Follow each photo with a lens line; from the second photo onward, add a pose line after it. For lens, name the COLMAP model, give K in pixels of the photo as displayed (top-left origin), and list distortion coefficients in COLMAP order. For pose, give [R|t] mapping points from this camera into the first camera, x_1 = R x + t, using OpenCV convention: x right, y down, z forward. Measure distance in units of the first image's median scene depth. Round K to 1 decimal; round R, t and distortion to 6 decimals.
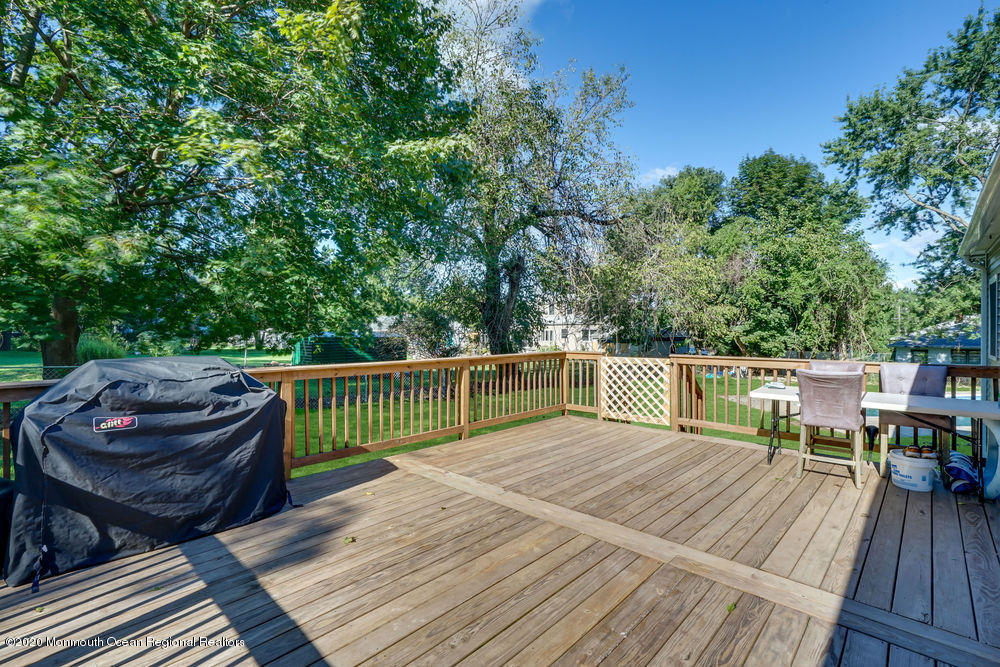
lens RADIAL K [[447.4, 0, 499.0], [0, 447.4, 331.2], [0, 0, 1]] dist [-0.002450, -0.000421]
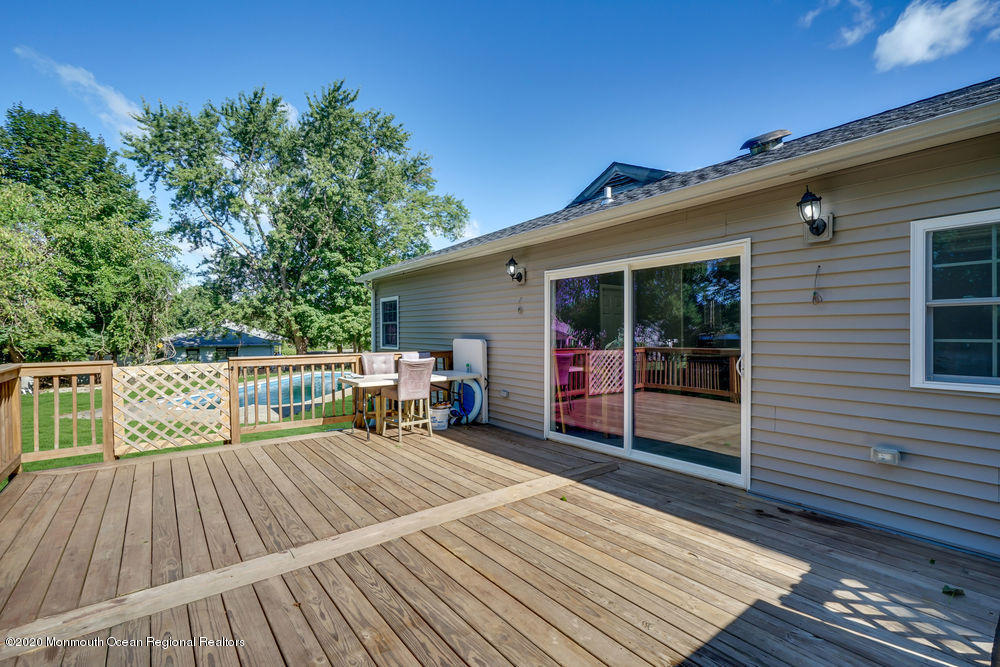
lens RADIAL K [[447.4, 0, 501.1], [0, 447.4, 332.3], [0, 0, 1]] dist [-0.002450, -0.000421]
pose [[0.143571, 0.003144, 0.989635, -0.565924], [-0.001583, 0.999994, -0.002948, 0.007285], [-0.989639, -0.001144, 0.143575, 0.492072]]
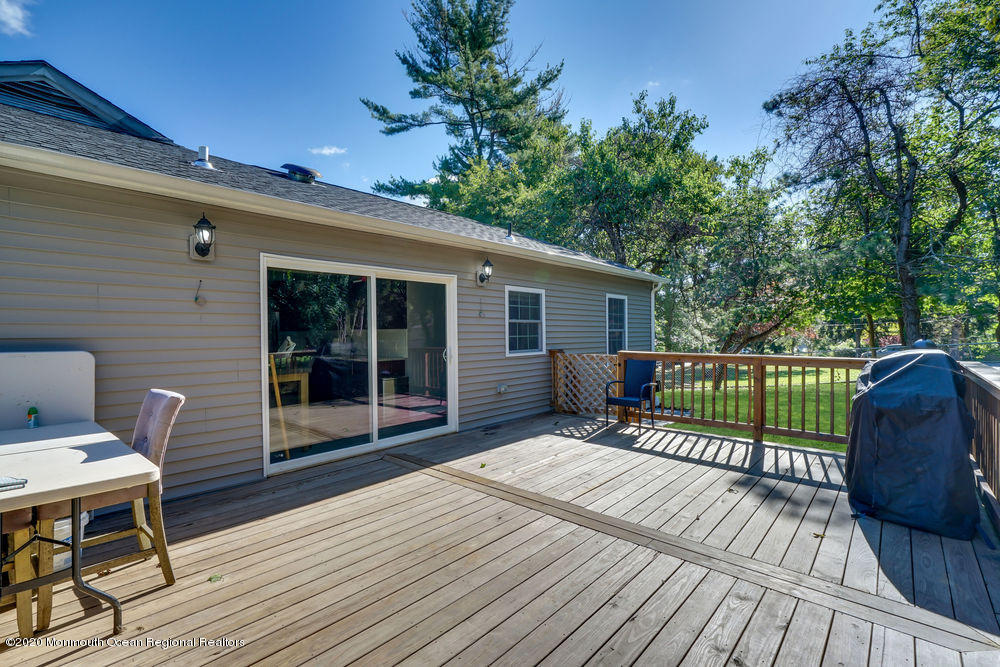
lens RADIAL K [[447.4, 0, 503.4], [0, 447.4, 332.5], [0, 0, 1]] dist [-0.002450, -0.000421]
pose [[-0.999420, 0.010577, -0.032363, 0.242366], [0.010675, 0.999939, -0.002850, 0.006499], [0.032331, -0.003194, -0.999472, 1.521305]]
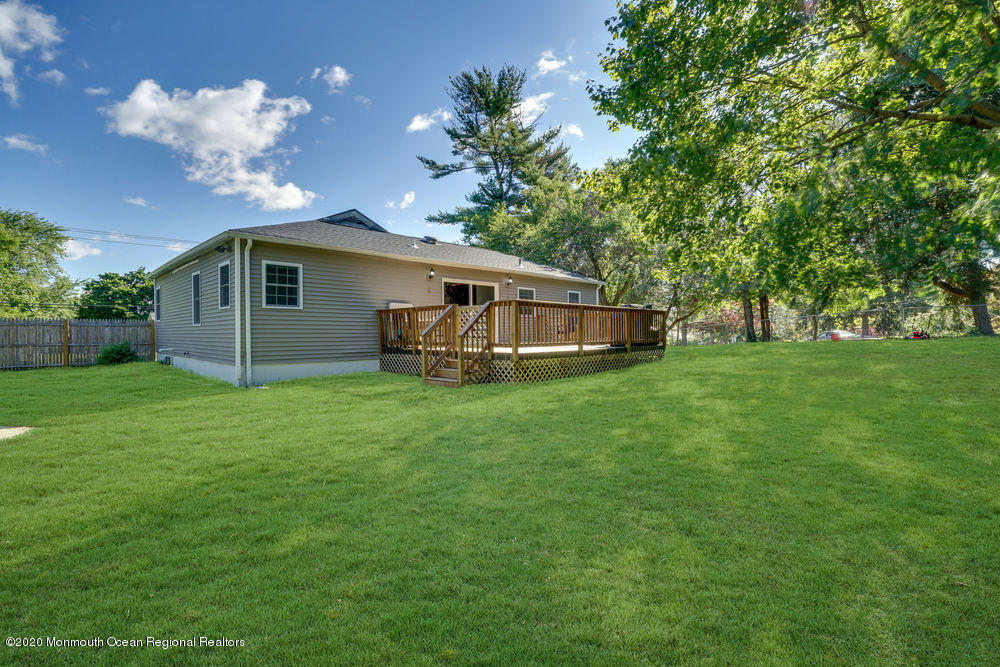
lens RADIAL K [[447.4, 0, 499.4], [0, 447.4, 333.9], [0, 0, 1]] dist [-0.002450, -0.000421]
pose [[-0.999775, 0.014498, 0.015497, 0.283552], [0.014441, 0.999889, -0.003764, 0.243771], [-0.015550, -0.003539, -0.999873, 3.695308]]
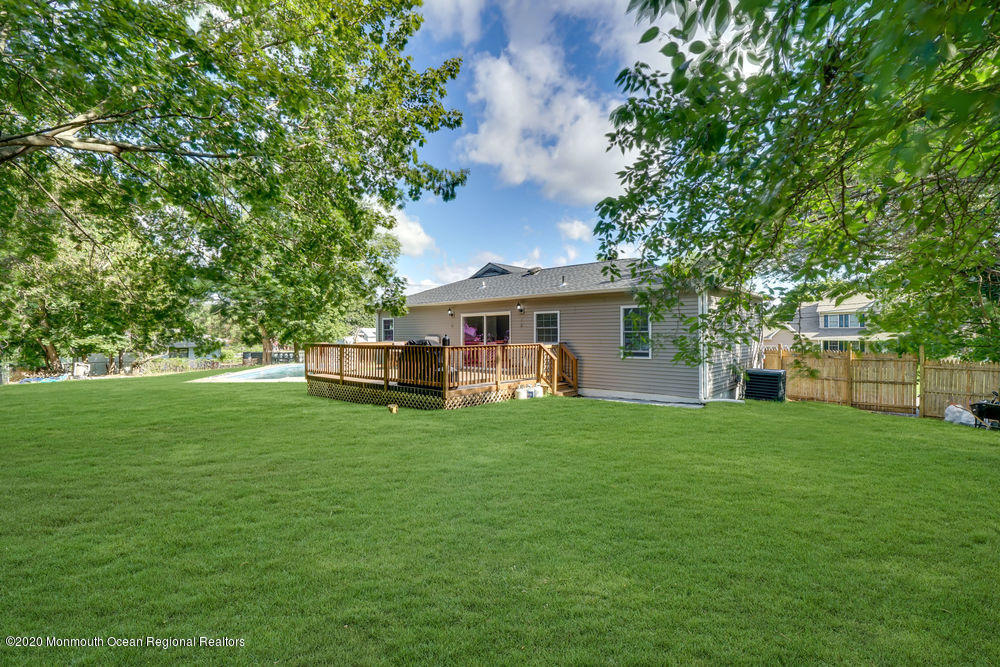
lens RADIAL K [[447.4, 0, 502.5], [0, 447.4, 338.0], [0, 0, 1]] dist [-0.002450, -0.000421]
pose [[-0.052331, -0.001923, 0.998628, -3.183693], [-0.003215, 0.999993, 0.001757, 0.031810], [-0.998625, -0.003119, -0.052337, 0.393053]]
